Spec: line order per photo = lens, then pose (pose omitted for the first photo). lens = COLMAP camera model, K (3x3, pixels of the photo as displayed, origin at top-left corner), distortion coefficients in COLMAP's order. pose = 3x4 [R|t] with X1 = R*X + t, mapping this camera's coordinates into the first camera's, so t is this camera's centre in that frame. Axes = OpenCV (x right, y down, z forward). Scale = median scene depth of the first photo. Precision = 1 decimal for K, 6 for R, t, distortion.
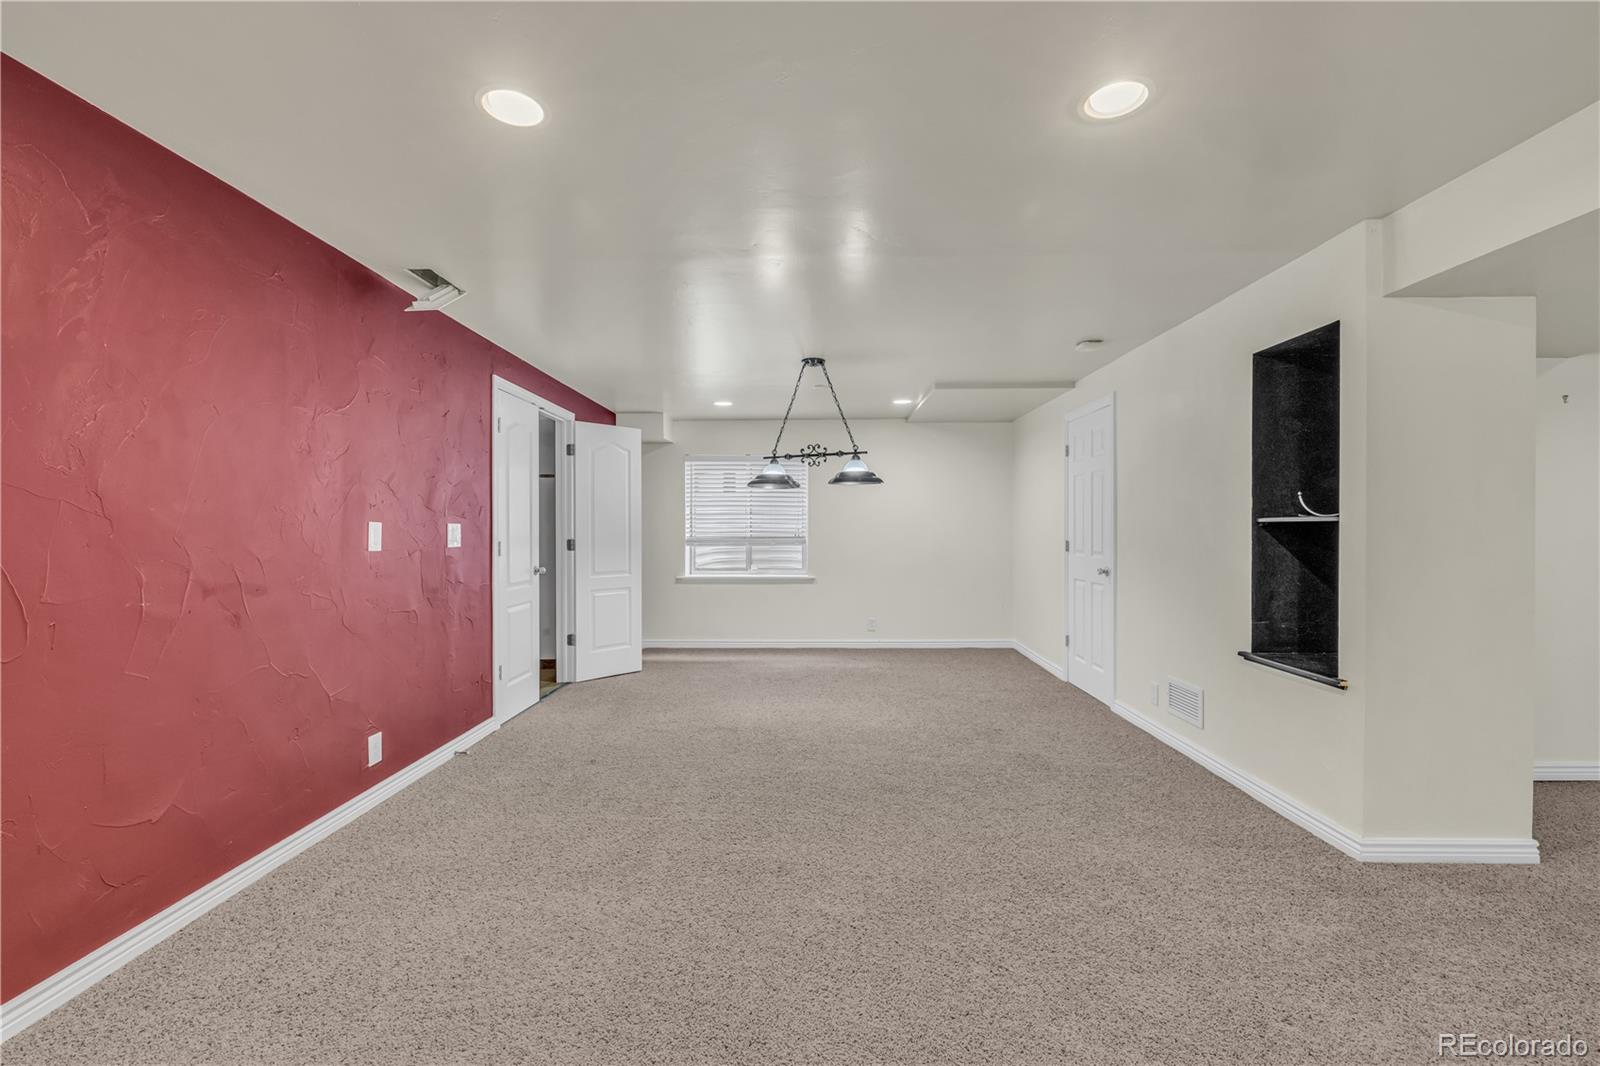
lens RADIAL K [[676.2, 0, 797.7], [0, 676.2, 533.0], [0, 0, 1]] dist [0.003293, 0.000322]
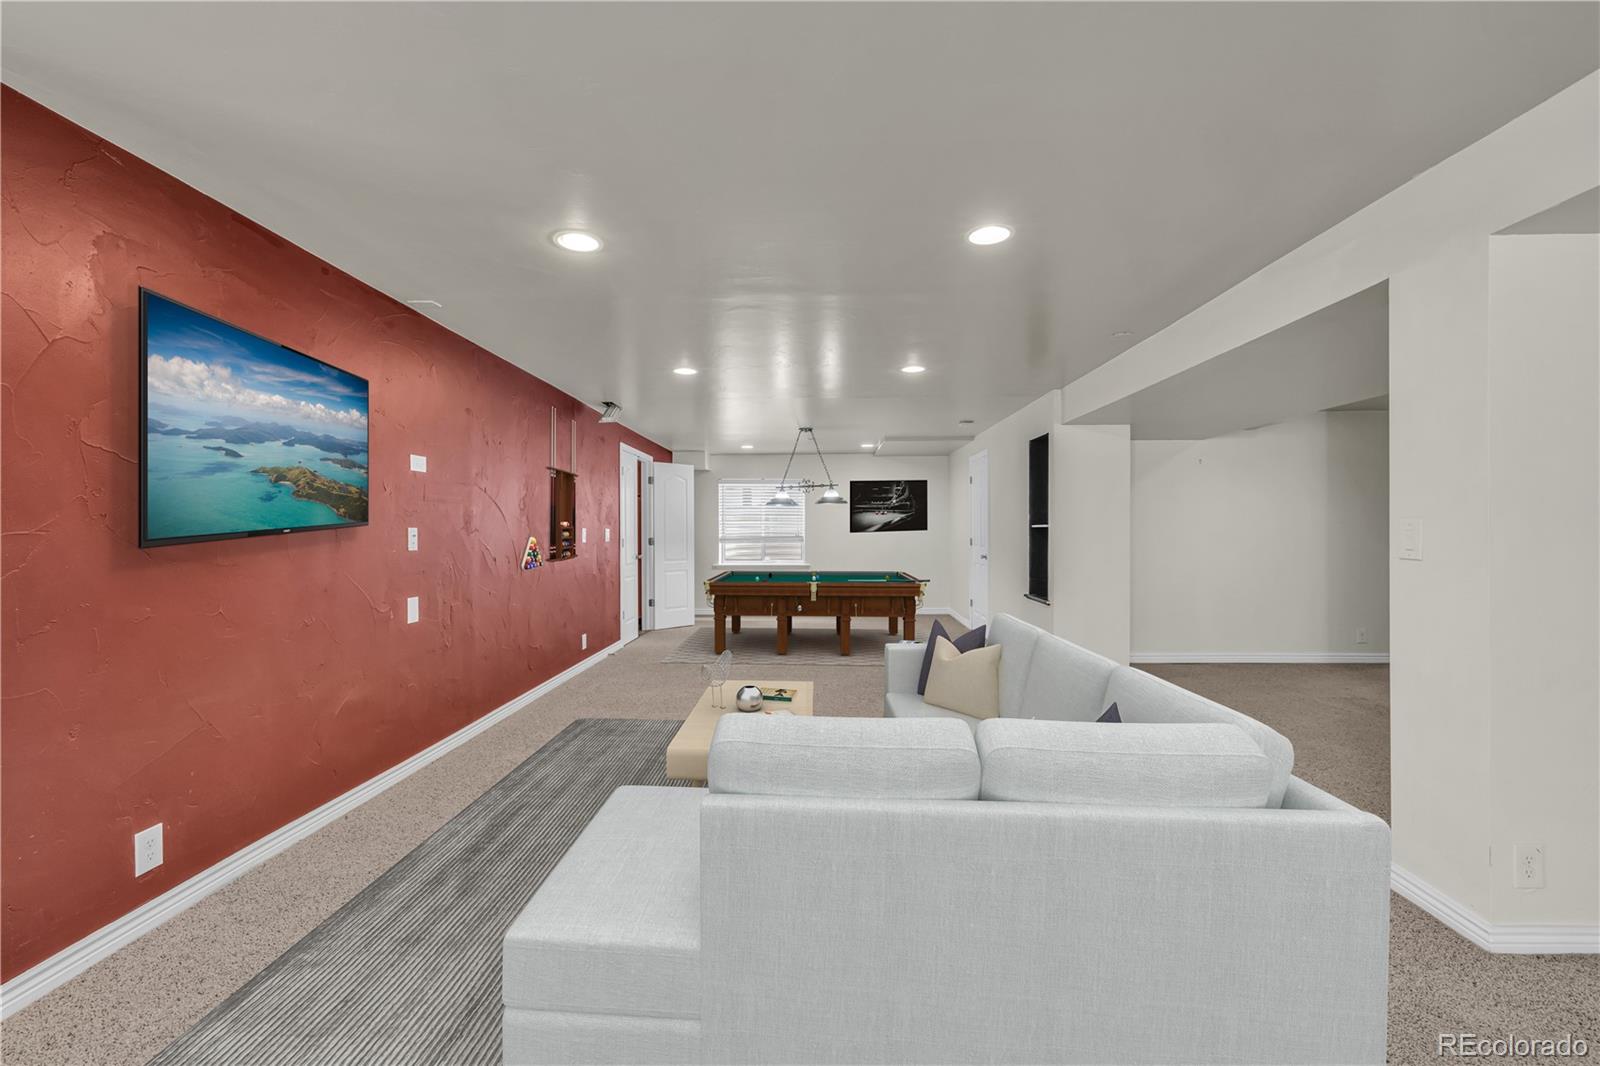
lens RADIAL K [[676.2, 0, 794.7], [0, 676.2, 530.1], [0, 0, 1]] dist [0.003293, 0.000322]
pose [[0.999954, -0.001426, -0.009498, 0.009923], [0.001351, 0.999969, -0.007820, 0.004067], [0.009509, 0.007807, 0.999924, -0.587434]]
